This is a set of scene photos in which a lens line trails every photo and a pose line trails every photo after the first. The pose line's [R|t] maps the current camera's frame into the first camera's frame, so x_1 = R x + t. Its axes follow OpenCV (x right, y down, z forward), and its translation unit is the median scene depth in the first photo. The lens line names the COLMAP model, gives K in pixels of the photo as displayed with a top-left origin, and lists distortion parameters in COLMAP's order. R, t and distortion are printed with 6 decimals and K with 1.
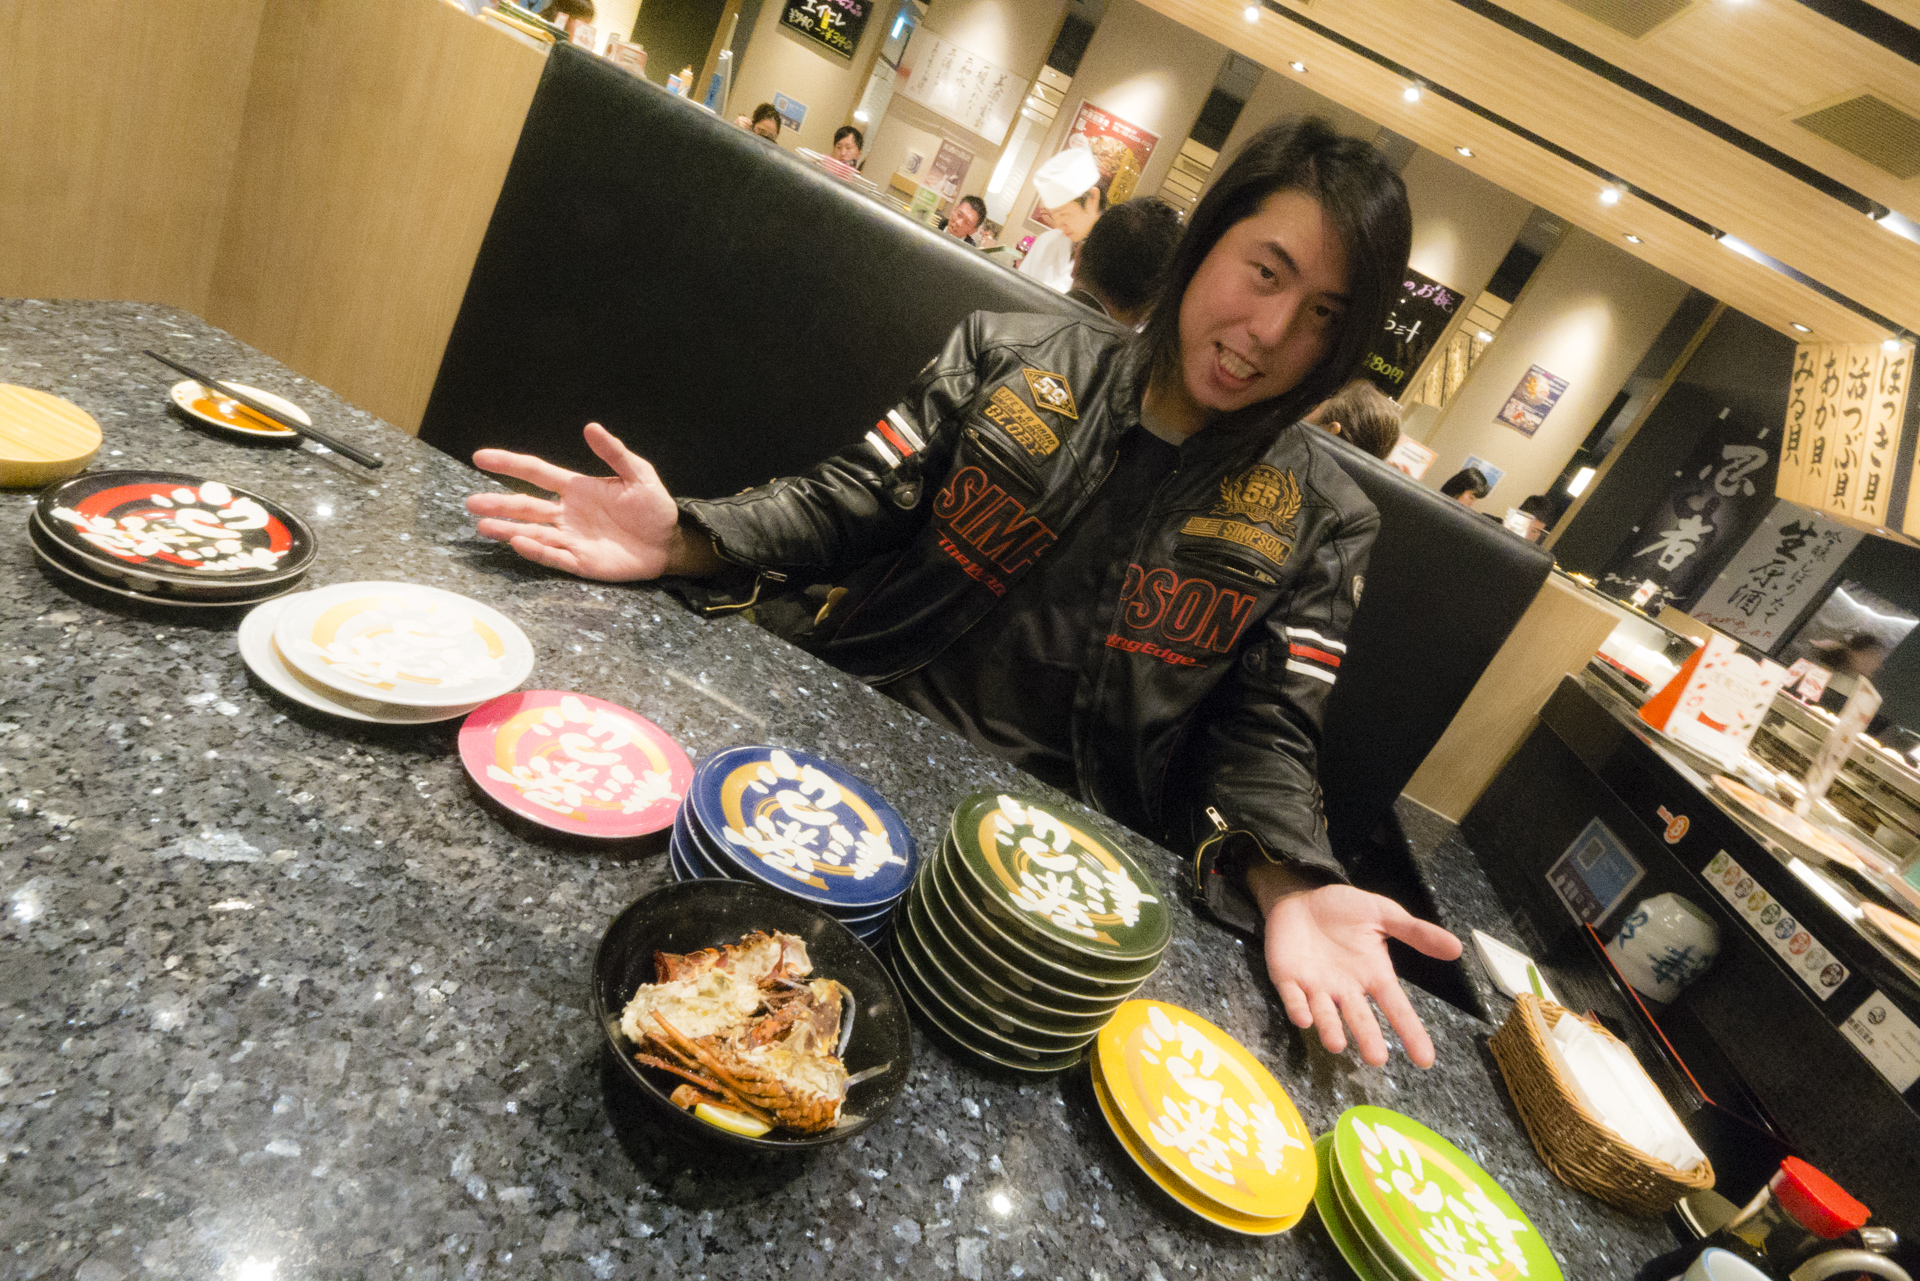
lens RADIAL K [[1031.6, 0, 960.0], [0, 1031.6, 640.5], [0, 0, 1]] dist [-0.003227, -0.007028]
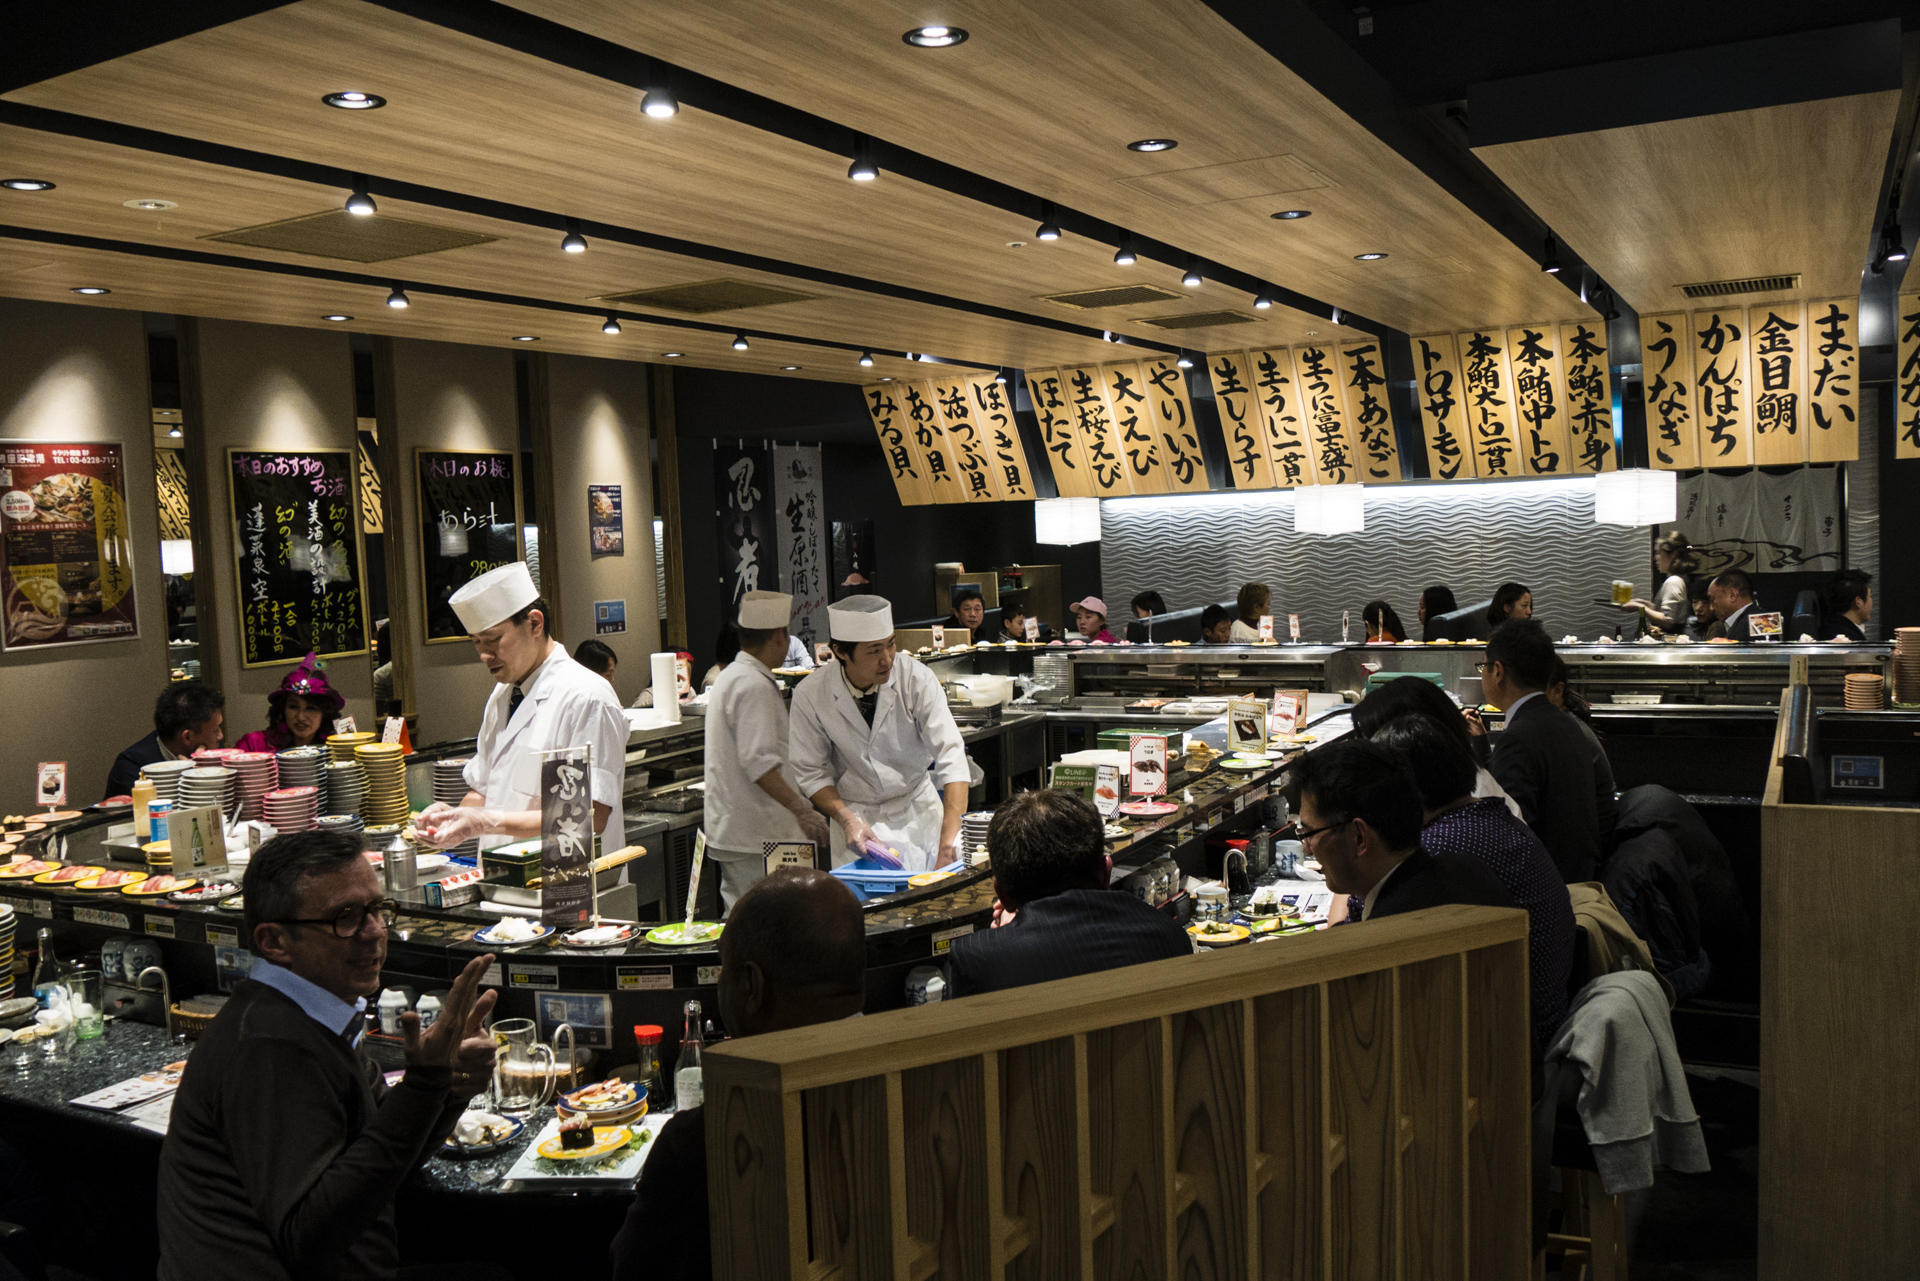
lens RADIAL K [[1594.0, 0, 960.0], [0, 1594.0, 640.5], [0, 0, 1]] dist [-0.001303, -0.000283]
pose [[0.233989, -0.508065, 0.828927, -6.260379], [0.510511, 0.789805, 0.339980, -5.224105], [-0.827422, 0.343625, 0.444178, 2.093228]]
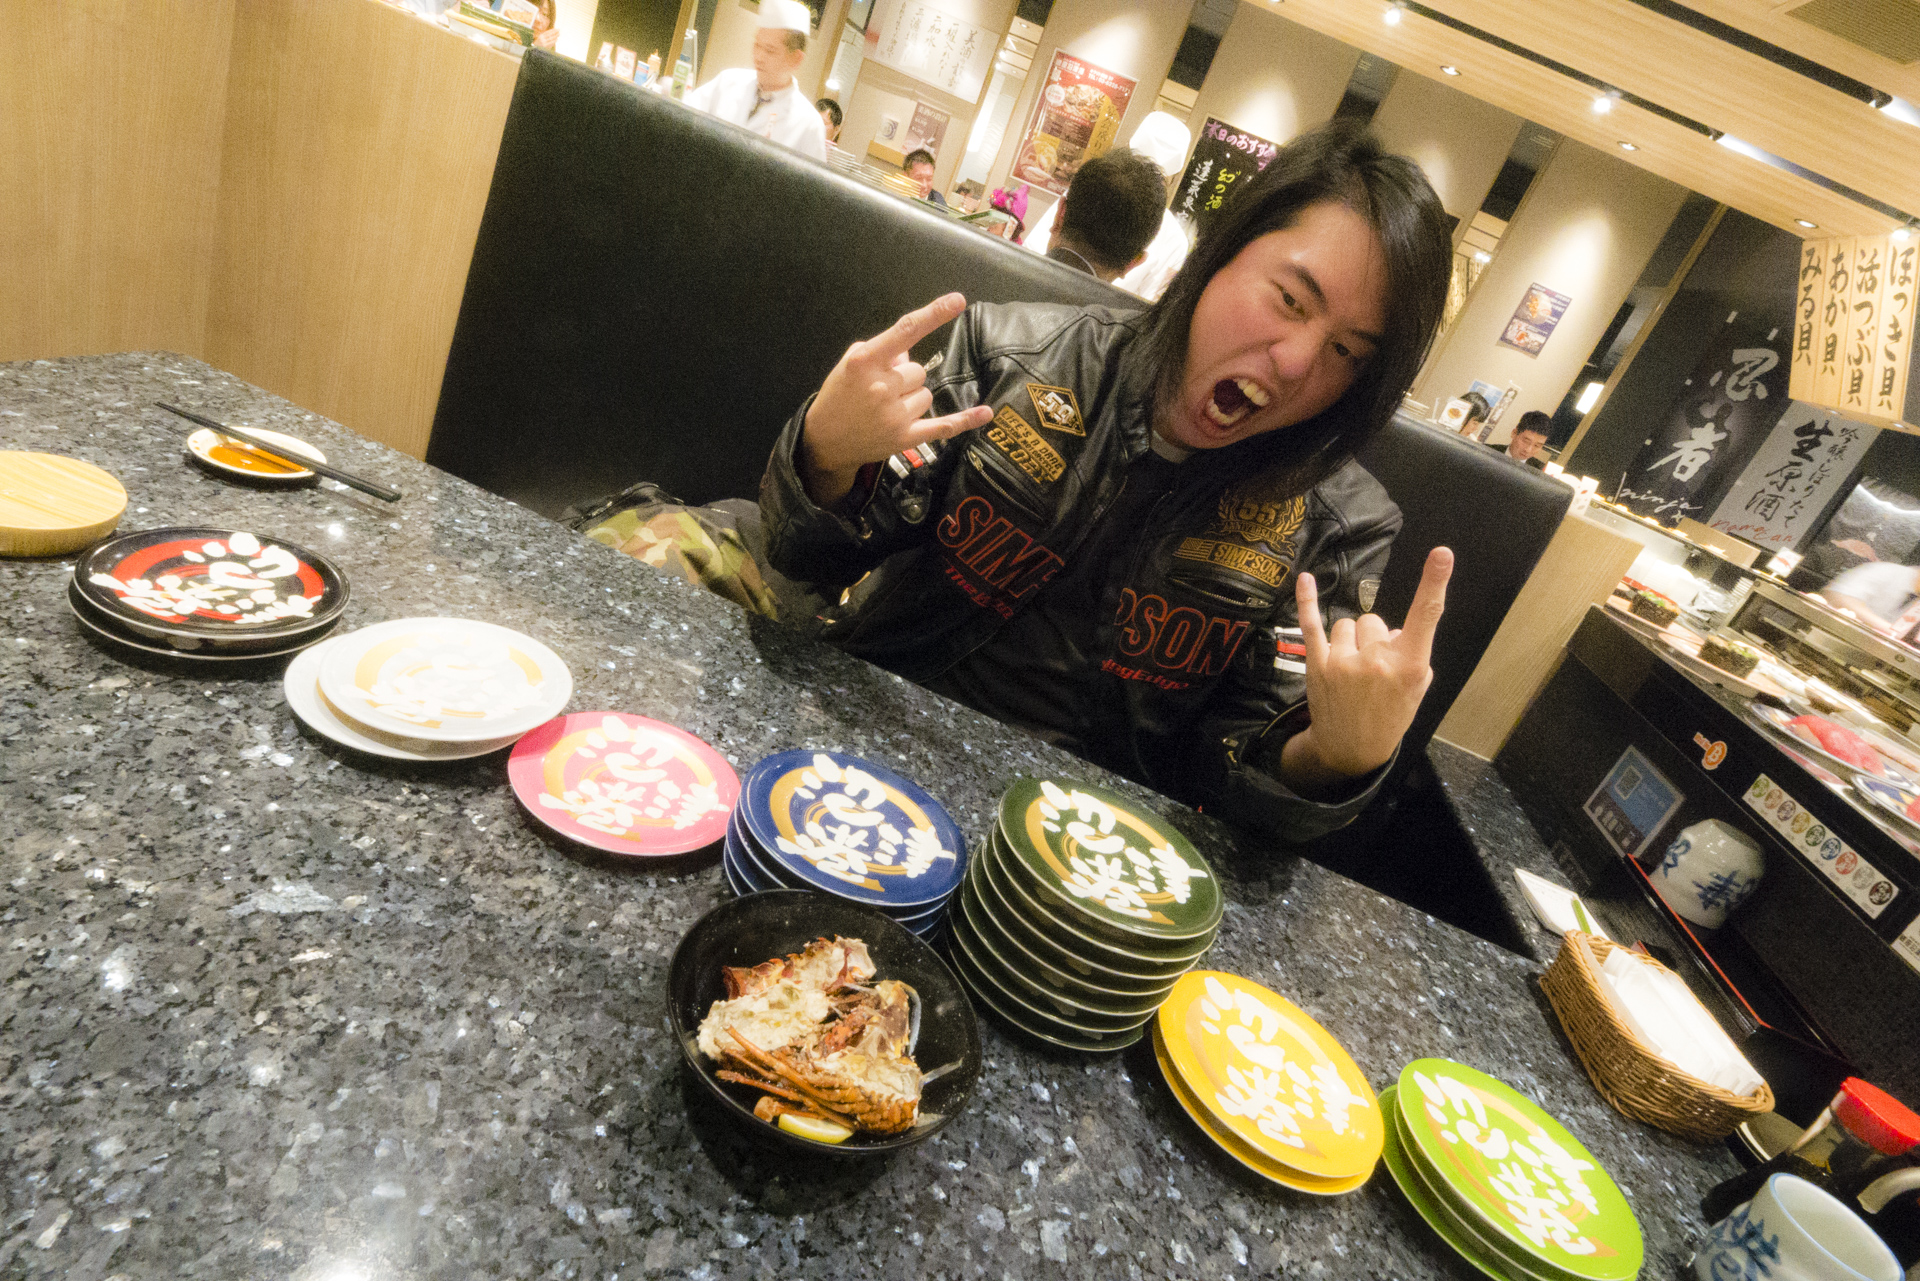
lens RADIAL K [[1031.6, 0, 960.0], [0, 1031.6, 640.5], [0, 0, 1]] dist [-0.003227, -0.007028]
pose [[0.996843, -0.078021, -0.014699, -0.017441], [0.078463, 0.996390, 0.032406, -0.029052], [0.012117, -0.033457, 0.999367, -0.005765]]
